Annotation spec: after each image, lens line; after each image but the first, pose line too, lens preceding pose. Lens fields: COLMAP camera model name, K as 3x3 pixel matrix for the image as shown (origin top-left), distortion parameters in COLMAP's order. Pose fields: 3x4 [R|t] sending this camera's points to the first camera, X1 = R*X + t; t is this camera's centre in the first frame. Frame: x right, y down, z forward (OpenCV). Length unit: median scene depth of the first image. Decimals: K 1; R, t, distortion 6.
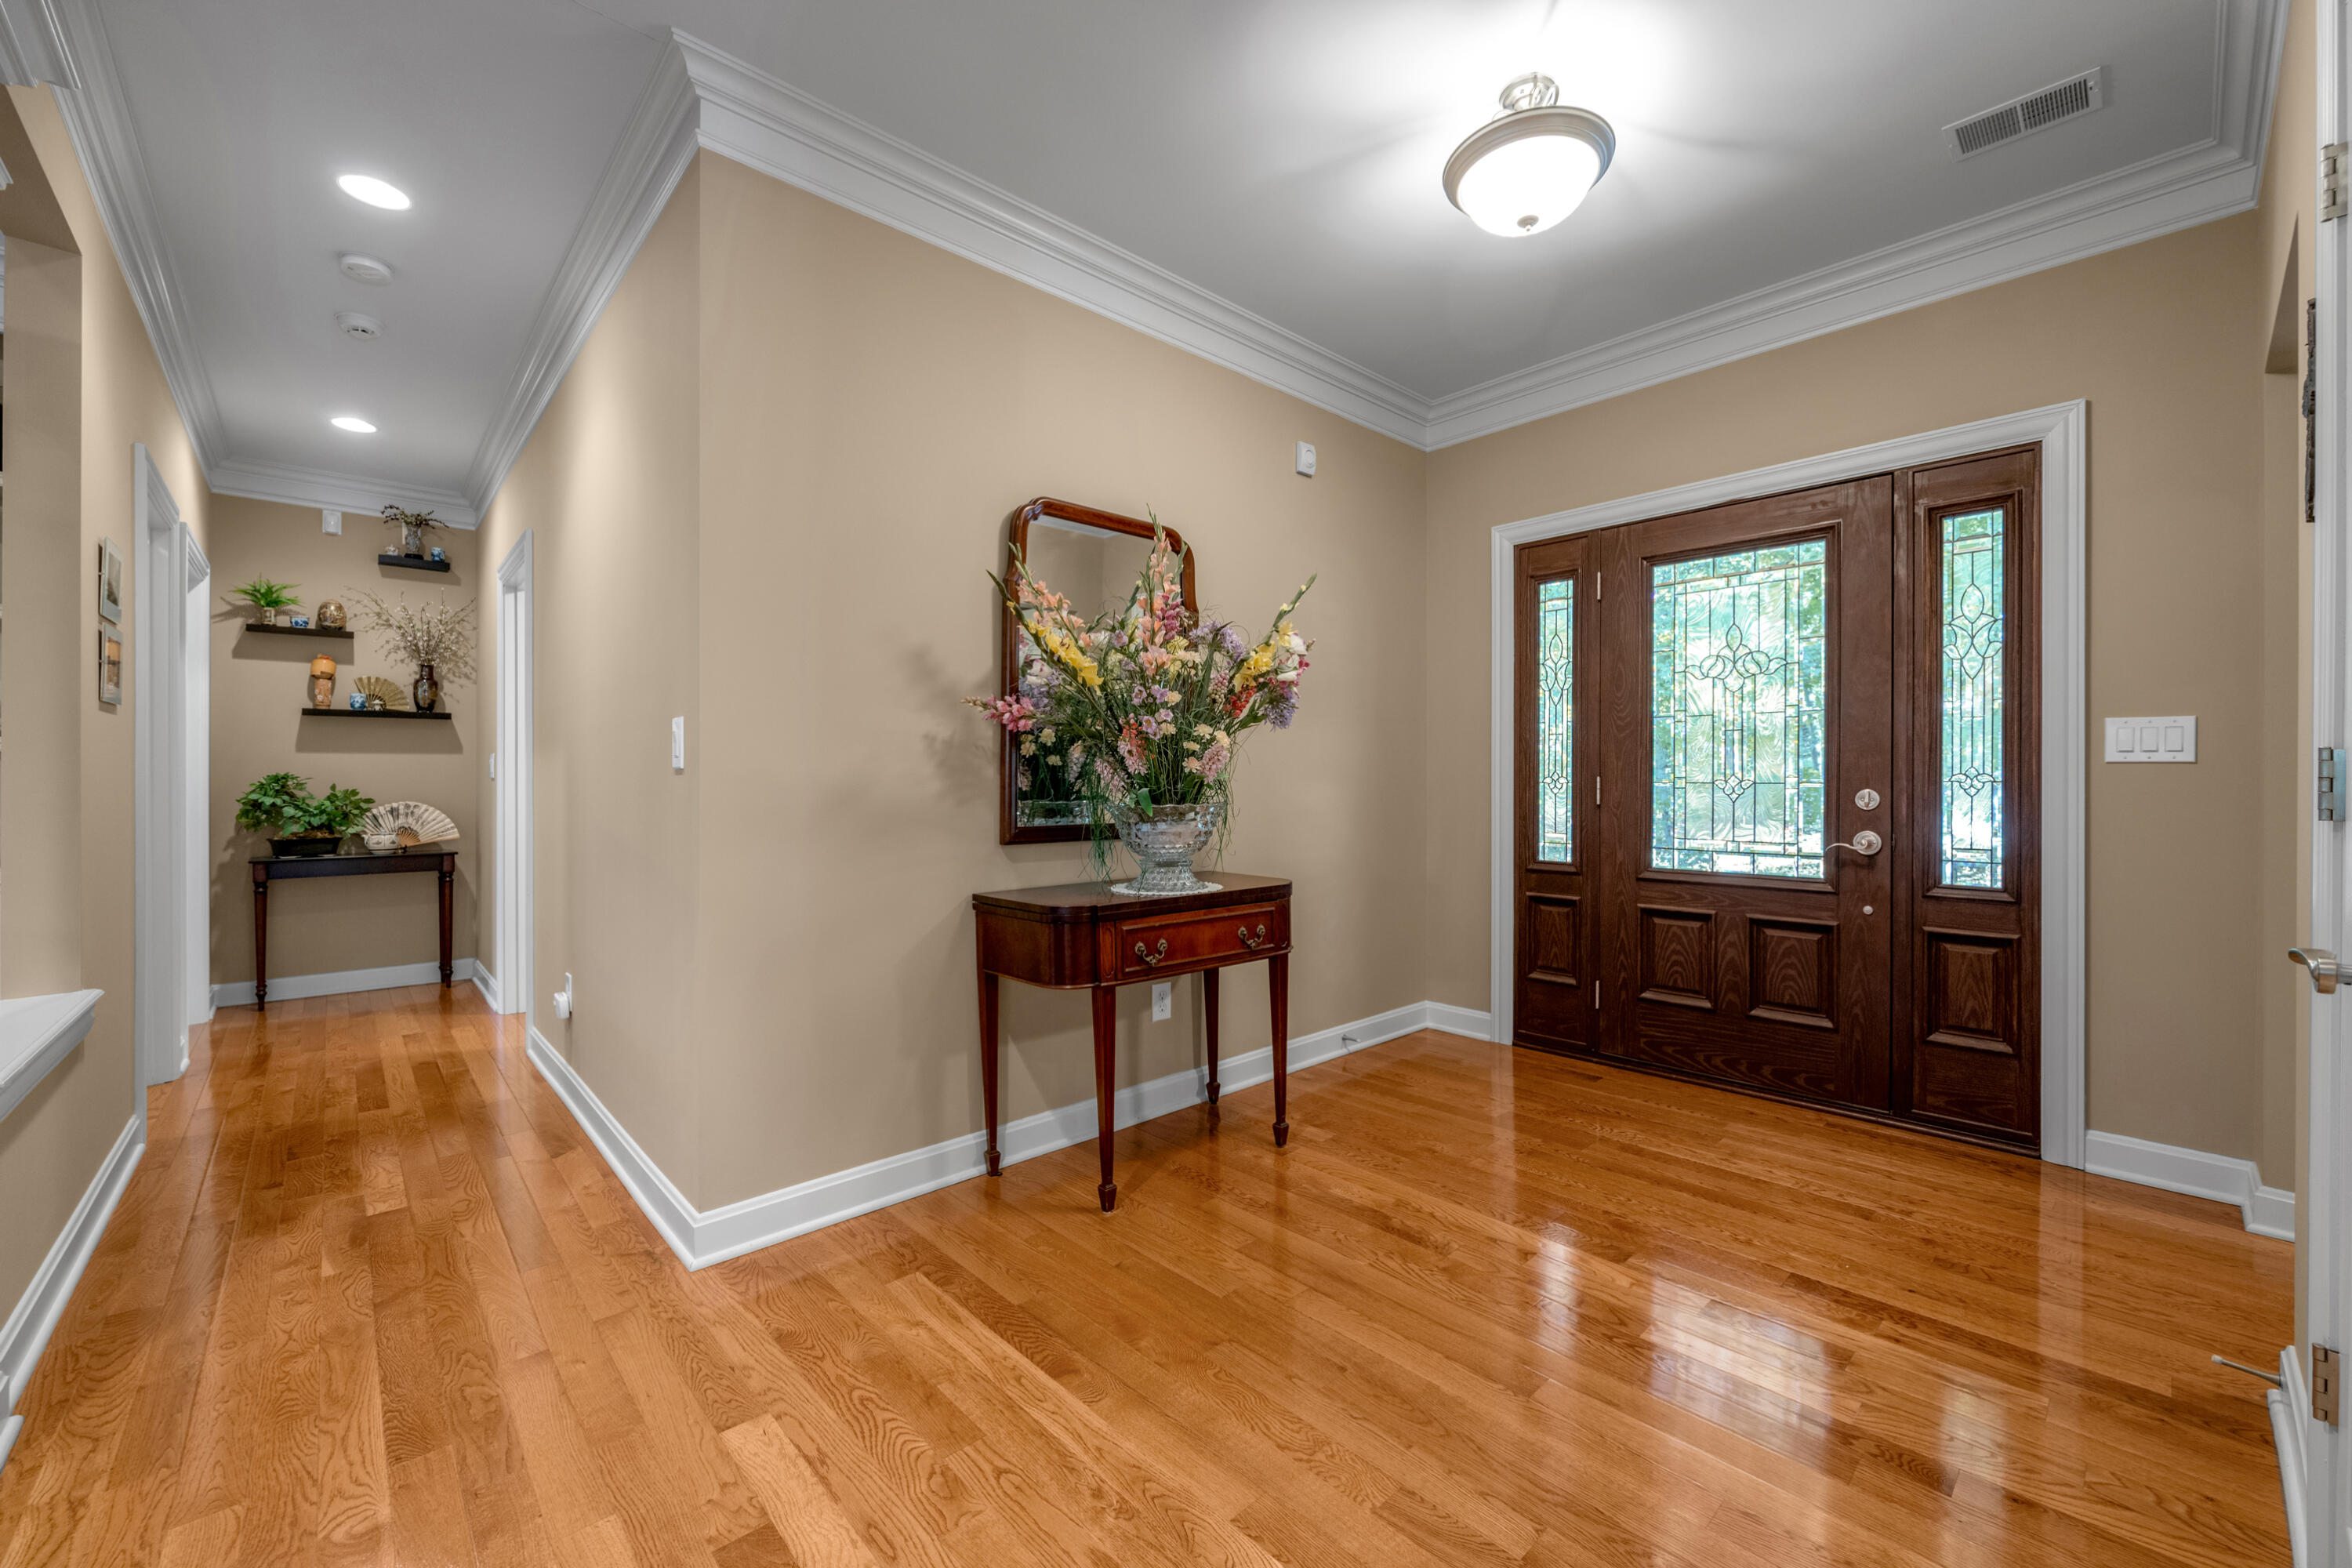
lens RADIAL K [[933.2, 0, 1163.9], [0, 933.2, 779.3], [0, 0, 1]] dist [-0.006688, 0.000722]
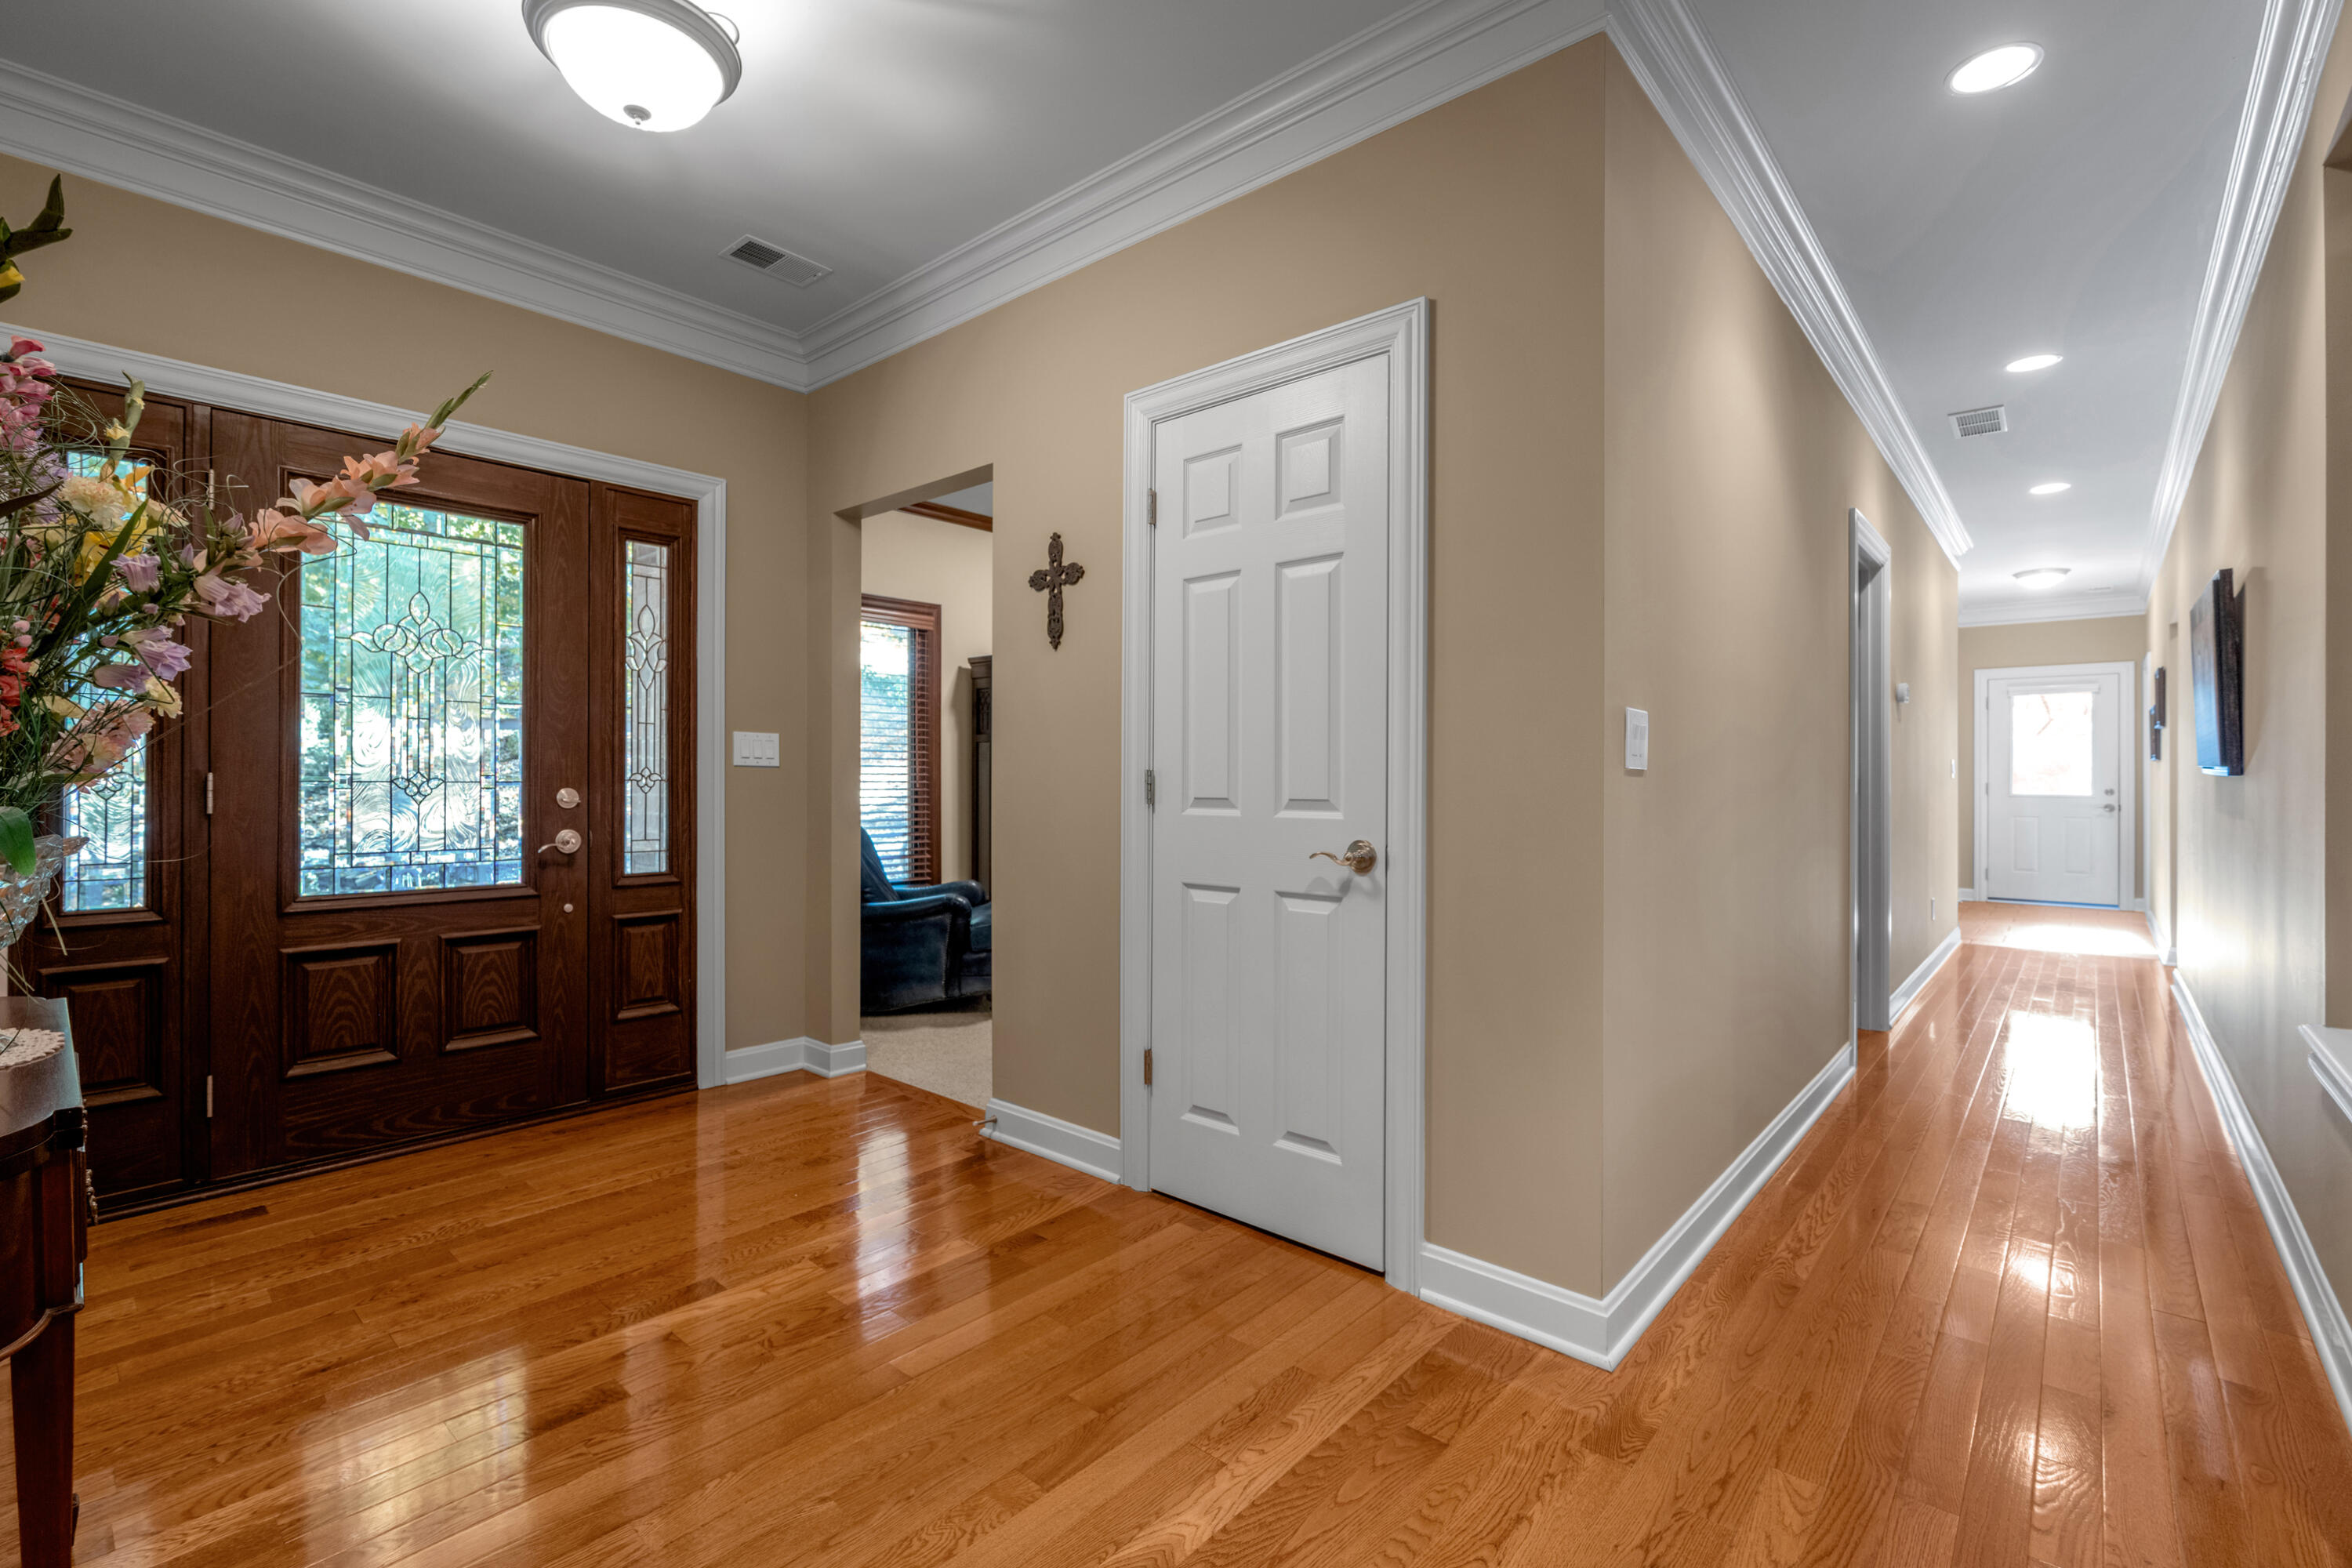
lens RADIAL K [[1042.2, 0, 1185.0], [0, 1042.2, 780.1], [0, 0, 1]] dist [0.000802, 0.000088]
pose [[-0.116536, 0.000300, 0.993186, -0.446756], [-0.004664, 0.999989, -0.000849, 0.000330], [-0.993175, -0.004731, -0.116533, 0.478502]]
